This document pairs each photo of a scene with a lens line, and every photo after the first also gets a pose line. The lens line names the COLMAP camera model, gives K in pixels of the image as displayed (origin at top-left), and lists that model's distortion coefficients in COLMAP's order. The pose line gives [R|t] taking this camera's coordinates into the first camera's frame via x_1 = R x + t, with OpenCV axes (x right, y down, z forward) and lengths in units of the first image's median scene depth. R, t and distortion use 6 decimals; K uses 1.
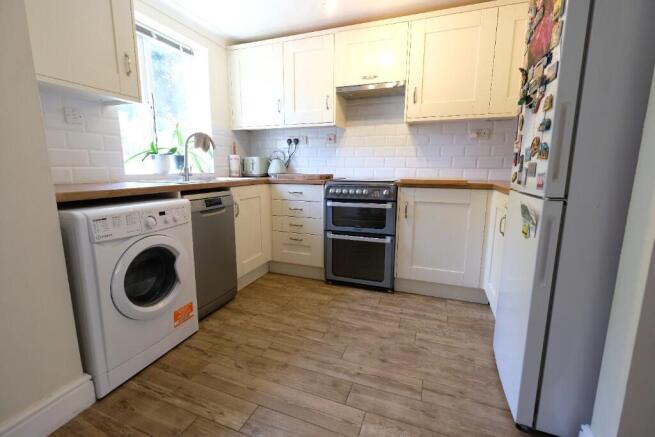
lens RADIAL K [[285.0, 0, 325.7], [0, 285.0, 215.4], [0, 0, 1]] dist [-0.004720, 0.000499]
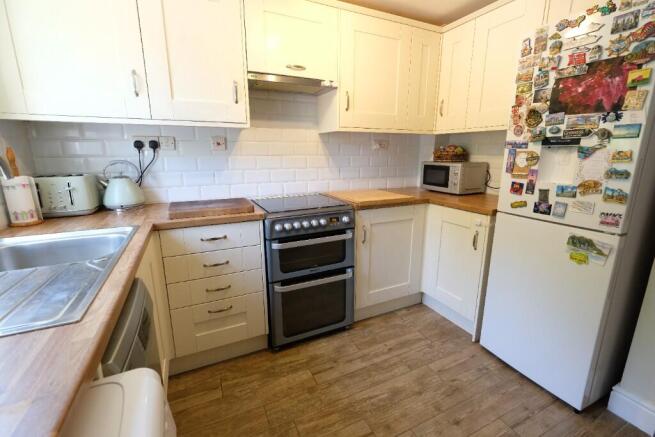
lens RADIAL K [[285.0, 0, 327.4], [0, 285.0, 218.4], [0, 0, 1]] dist [-0.004720, 0.000499]
pose [[0.689089, -0.169274, 0.704630, -0.389355], [0.122885, 0.985549, 0.116585, -0.177456], [-0.714182, 0.006251, 0.699932, 0.437659]]
